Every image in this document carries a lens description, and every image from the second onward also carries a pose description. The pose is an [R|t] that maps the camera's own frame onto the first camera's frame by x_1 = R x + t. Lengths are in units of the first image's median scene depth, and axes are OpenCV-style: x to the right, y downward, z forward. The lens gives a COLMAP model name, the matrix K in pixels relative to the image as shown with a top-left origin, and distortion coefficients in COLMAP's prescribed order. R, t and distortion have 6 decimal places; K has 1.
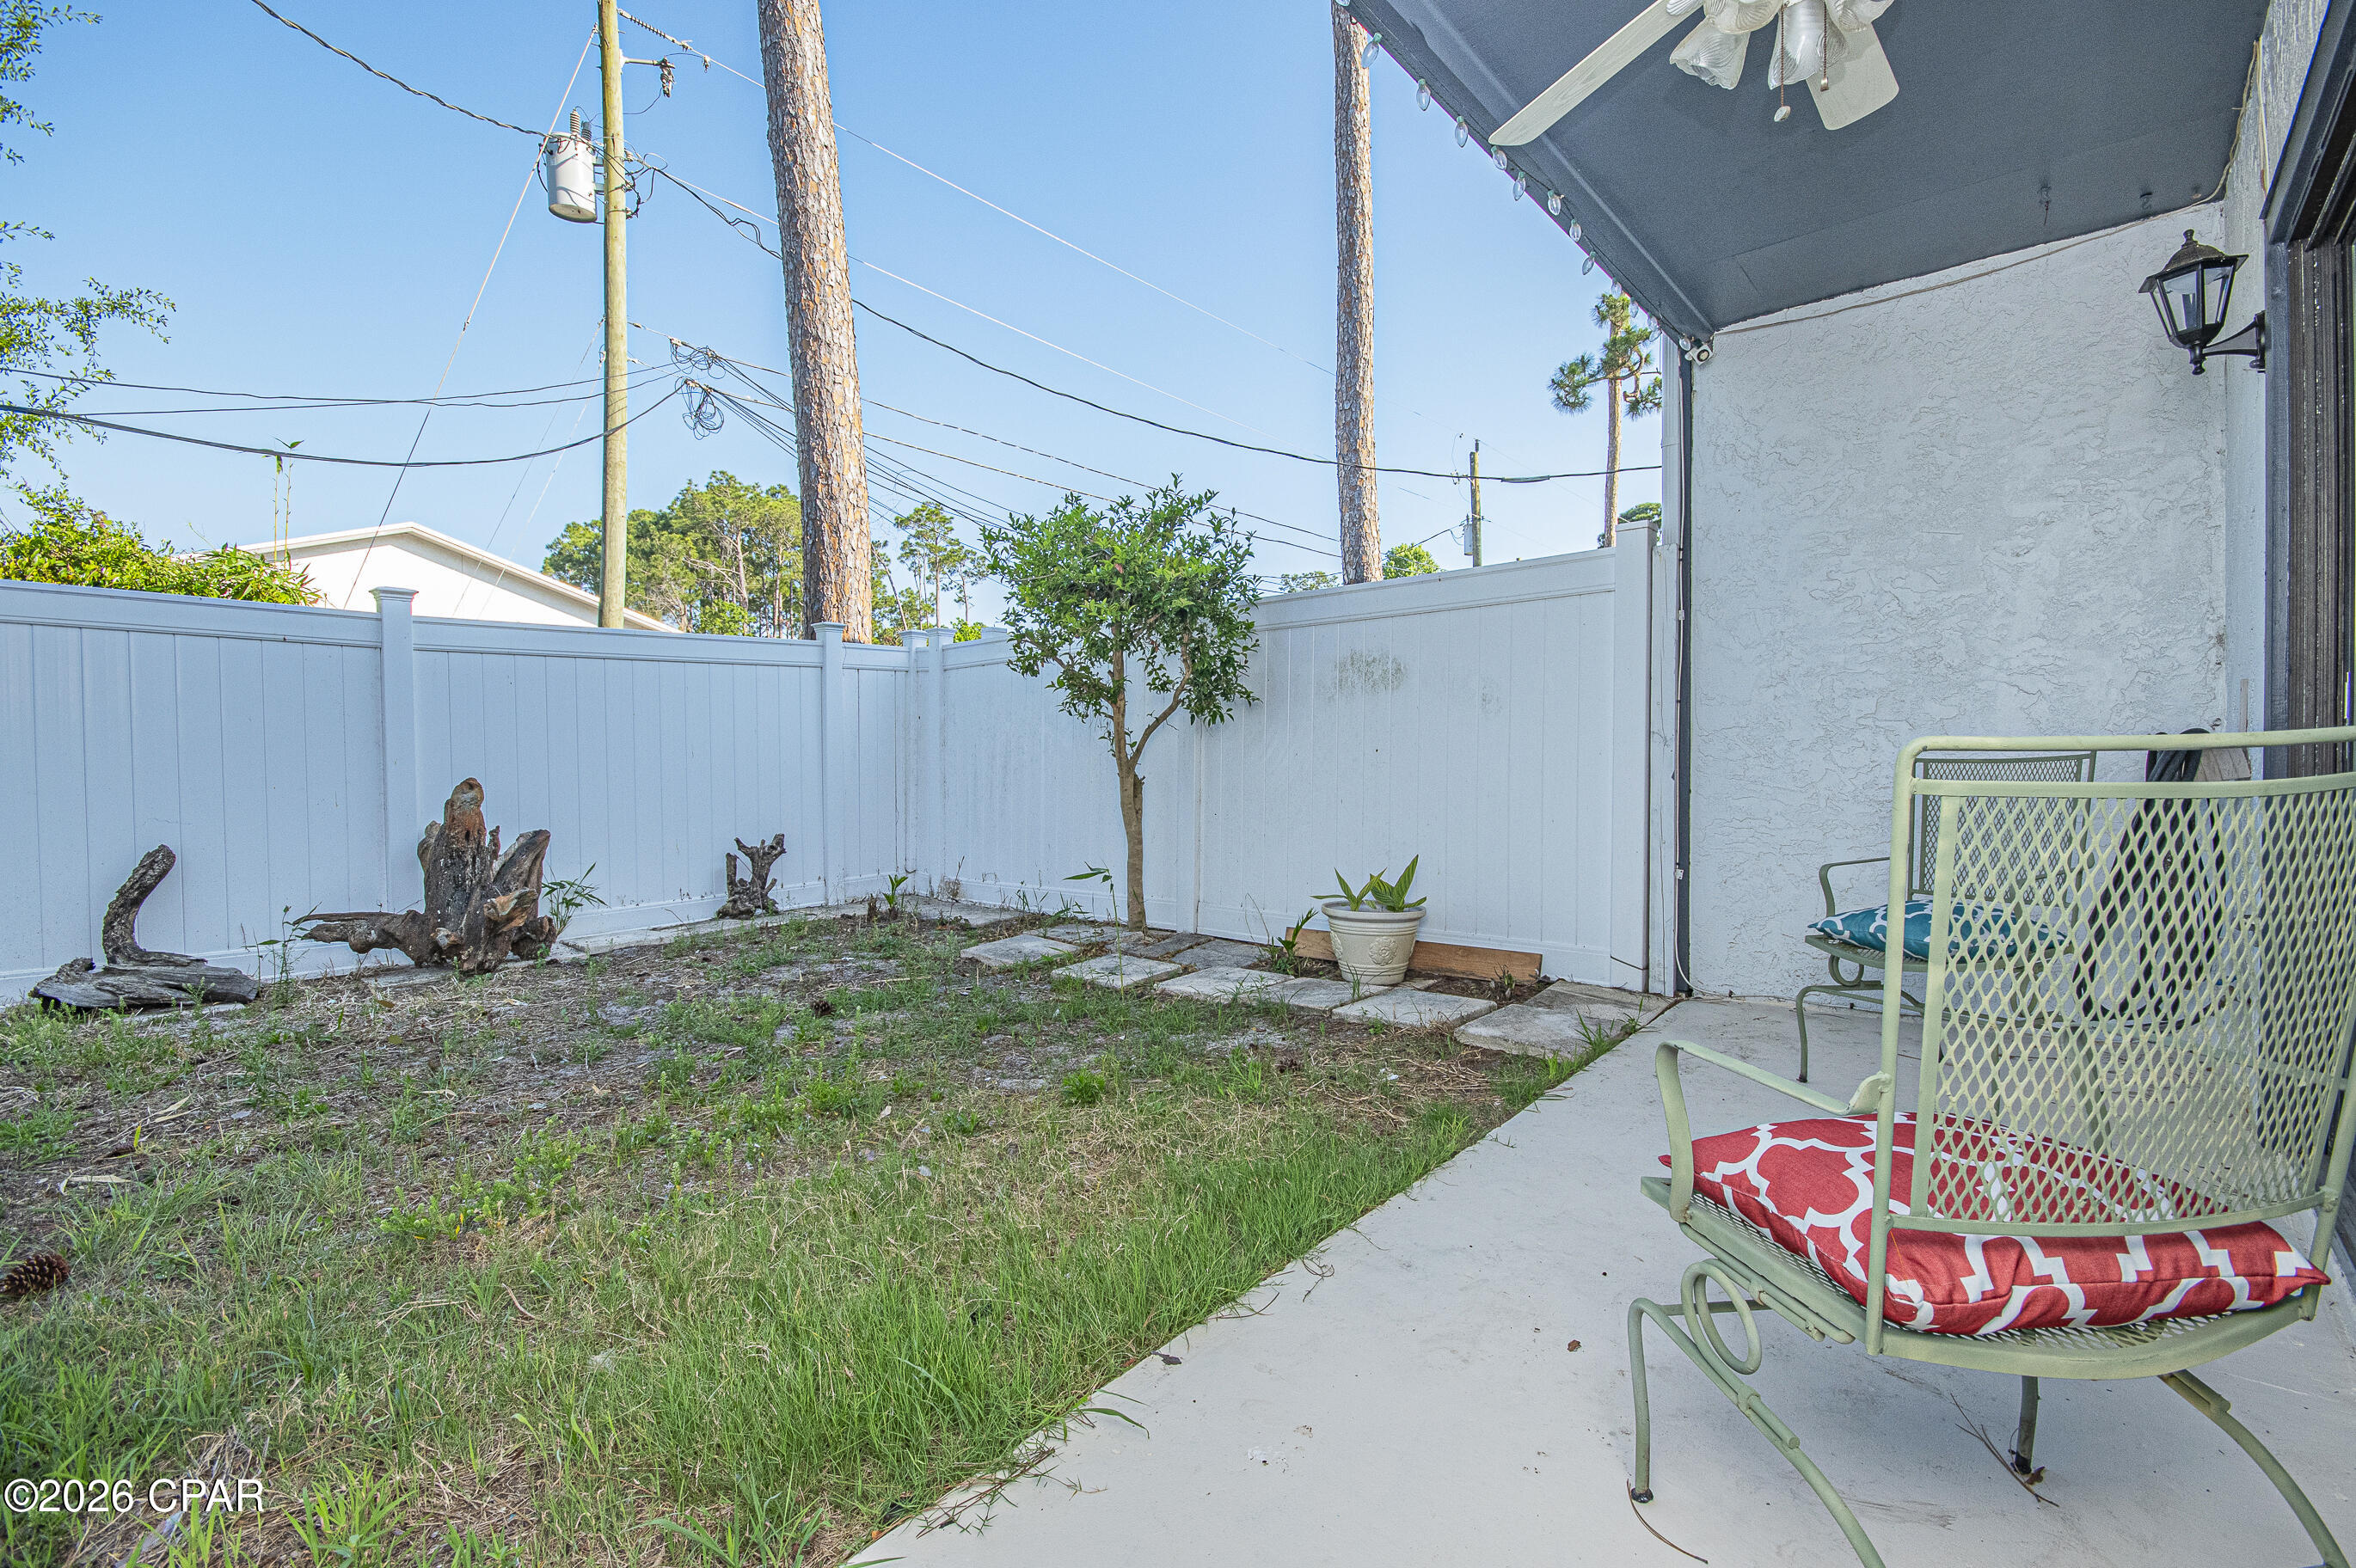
lens RADIAL K [[1062.9, 0, 1178.0], [0, 1062.9, 774.5], [0, 0, 1]] dist [-0.000737, -0.000327]
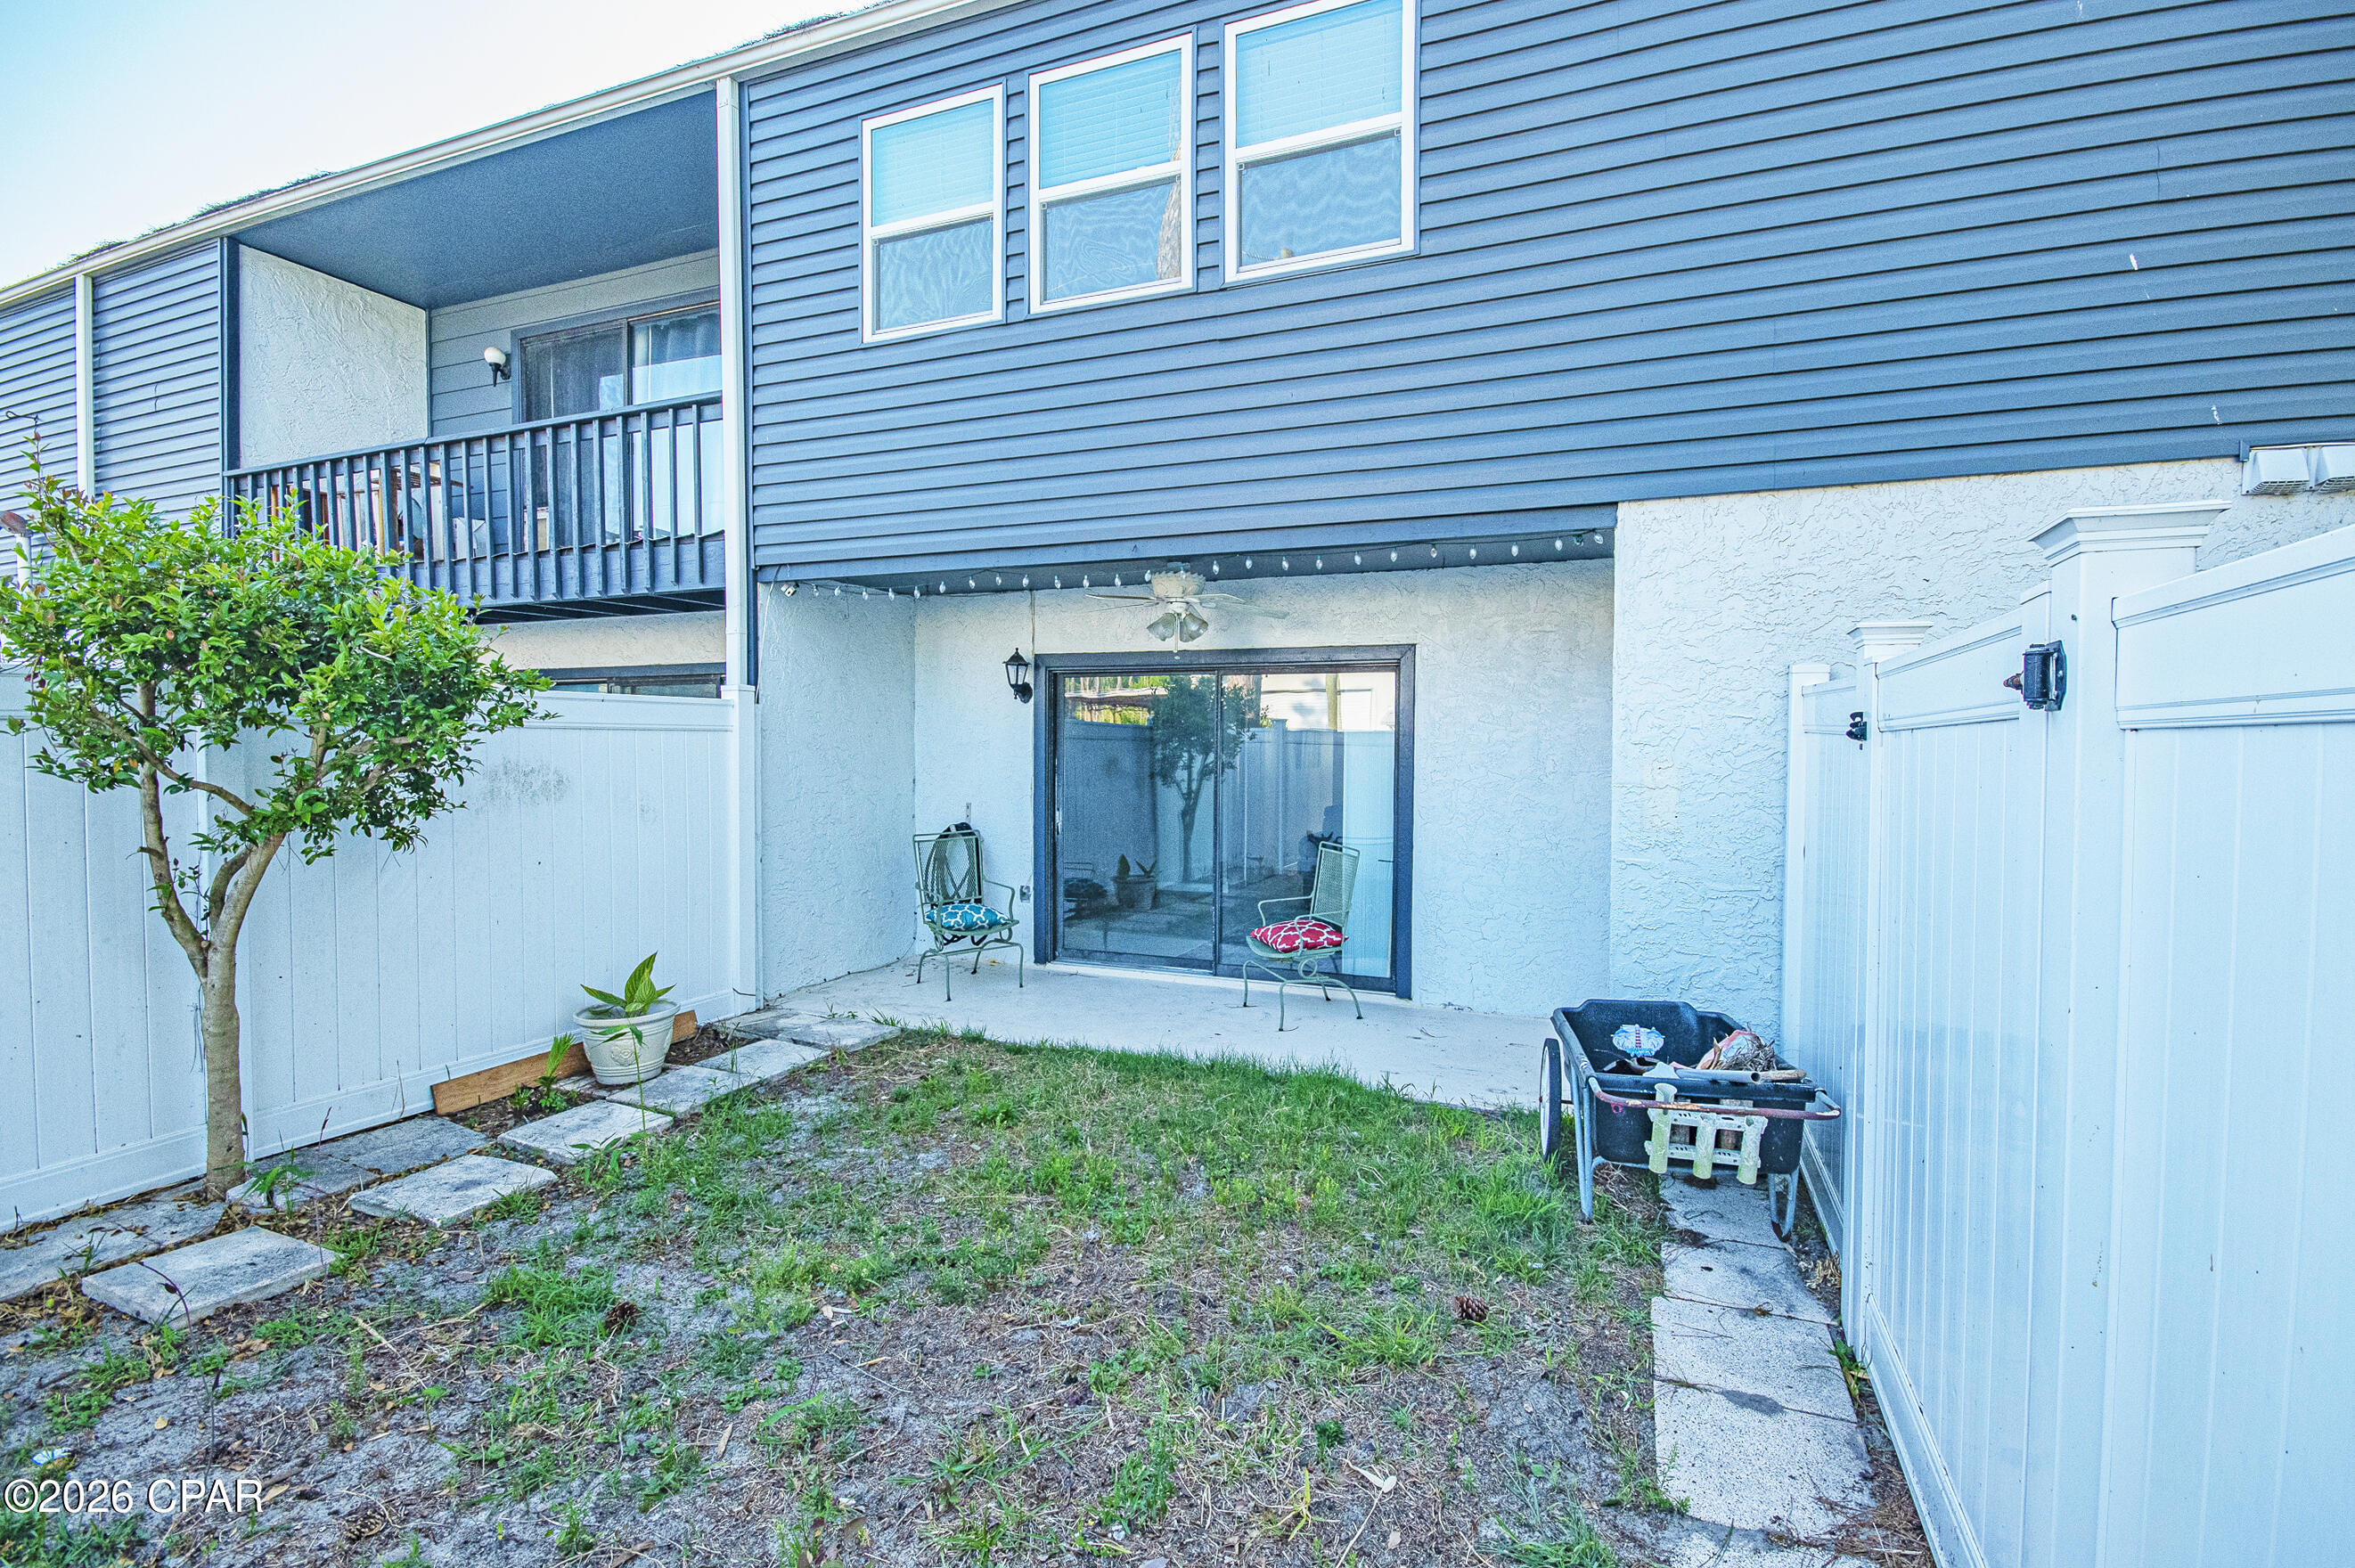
lens RADIAL K [[1062.5, 0, 1177.5], [0, 1062.5, 774.5], [0, 0, 1]] dist [-0.000737, -0.000327]
pose [[-0.290116, -0.023784, 0.956696, -0.883129], [0.003242, 0.999661, 0.025835, -0.120236], [-0.956986, 0.010597, -0.289941, 0.670376]]
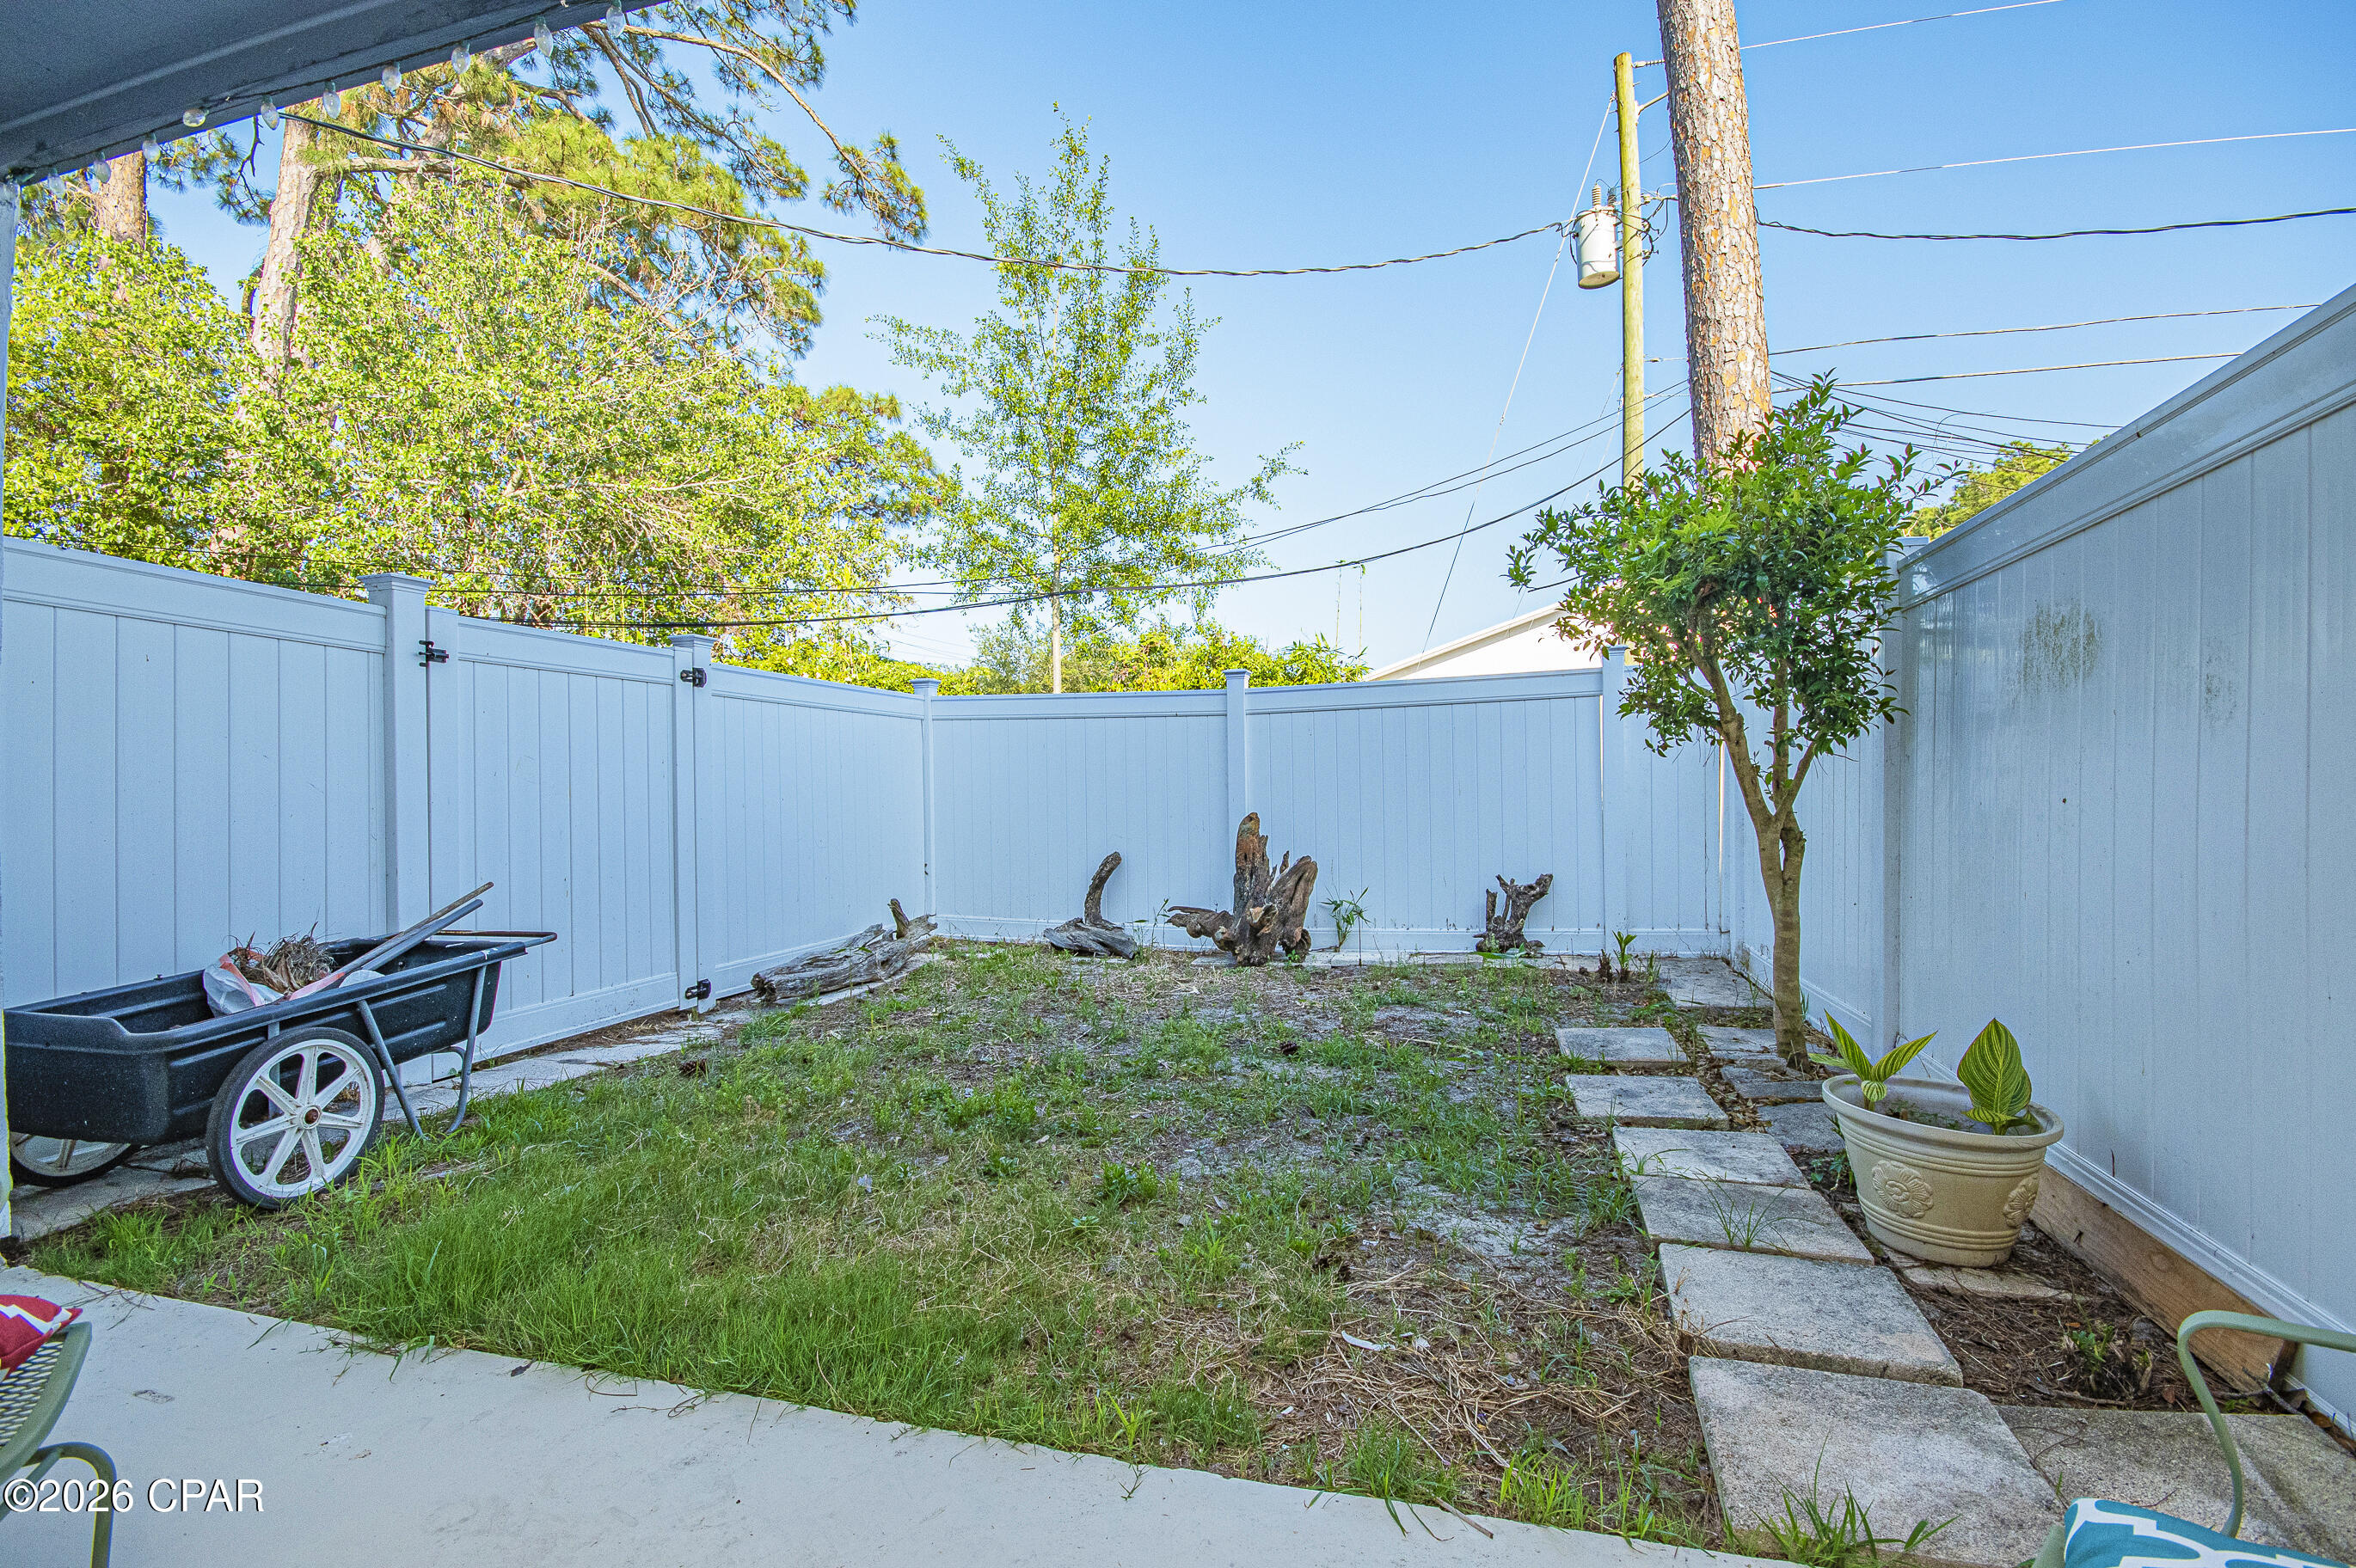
lens RADIAL K [[1035.3, 0, 1190.9], [0, 1035.3, 783.9], [0, 0, 1]] dist [0.002809, -0.008350]
pose [[0.413842, -0.003155, -0.910343, 0.422246], [-0.003532, 0.999981, -0.005072, -0.024308], [0.910342, 0.005315, 0.413823, 0.387649]]
